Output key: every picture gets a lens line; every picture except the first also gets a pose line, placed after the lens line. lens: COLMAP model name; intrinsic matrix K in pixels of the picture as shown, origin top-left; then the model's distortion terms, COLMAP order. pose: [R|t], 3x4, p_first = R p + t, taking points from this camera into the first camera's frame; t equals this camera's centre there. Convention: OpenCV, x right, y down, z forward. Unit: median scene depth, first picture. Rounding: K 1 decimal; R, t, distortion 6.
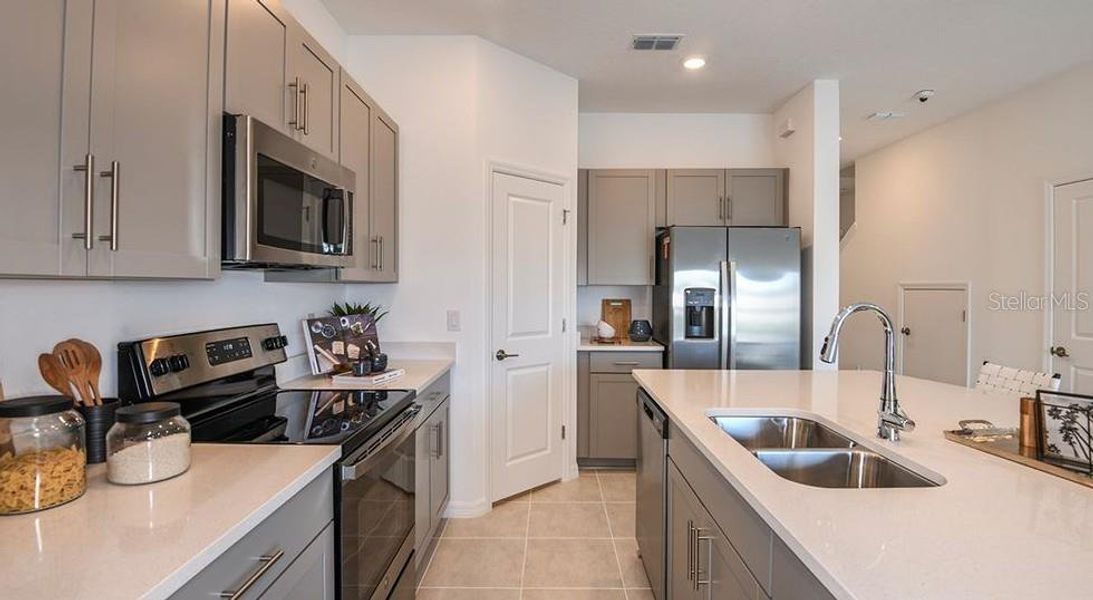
lens RADIAL K [[507.2, 0, 541.5], [0, 507.2, 290.4], [0, 0, 1]] dist [-0.034158, 0.000183]
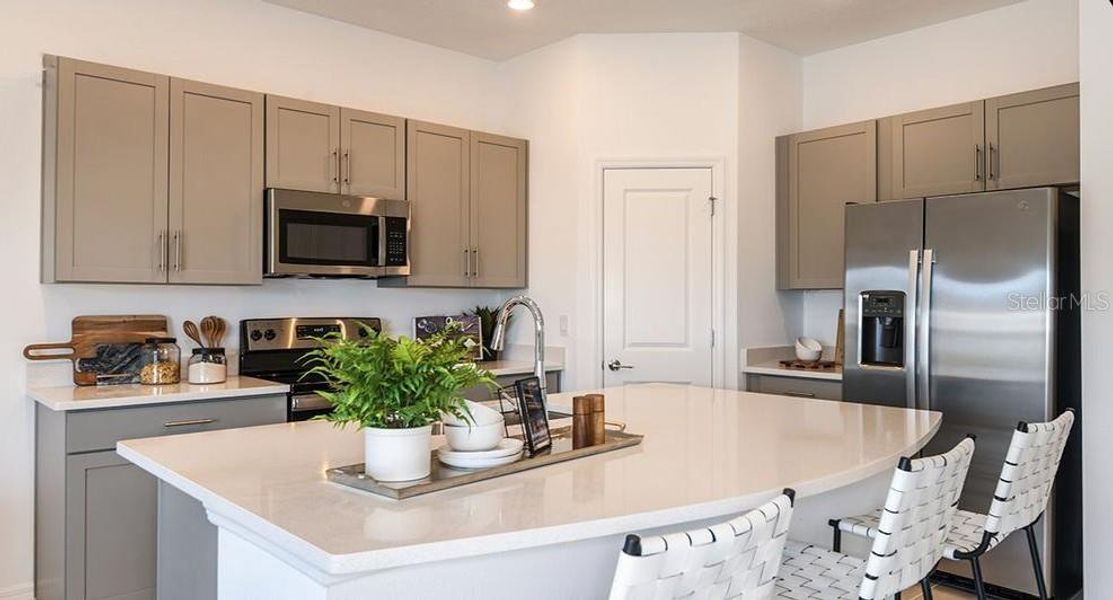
lens RADIAL K [[761.3, 0, 558.0], [0, 761.3, 294.5], [0, 0, 1]] dist [-0.000542, -0.004190]
pose [[0.689095, -0.006059, -0.724646, 1.343944], [-0.005109, 0.999900, -0.013219, 0.027871], [0.724653, 0.012811, 0.688995, -0.056130]]
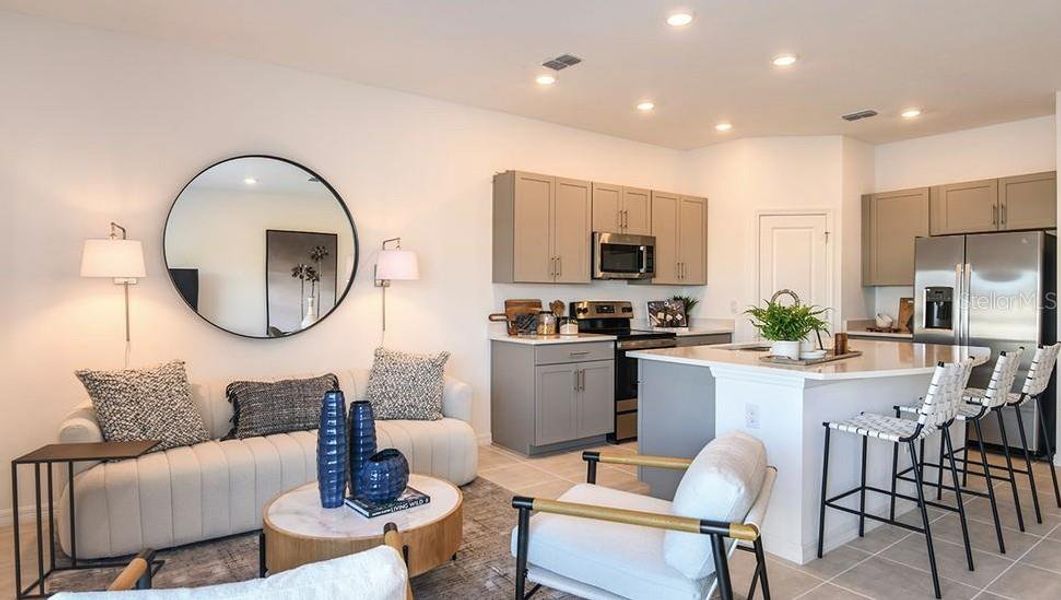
lens RADIAL K [[583.5, 0, 530.0], [0, 583.5, 296.9], [0, 0, 1]] dist [-0.031345, -0.001904]
pose [[0.598665, 0.005094, -0.800983, 1.475572], [-0.006834, 0.999976, 0.001251, 0.042980], [0.800971, 0.004725, 0.598685, -1.088996]]
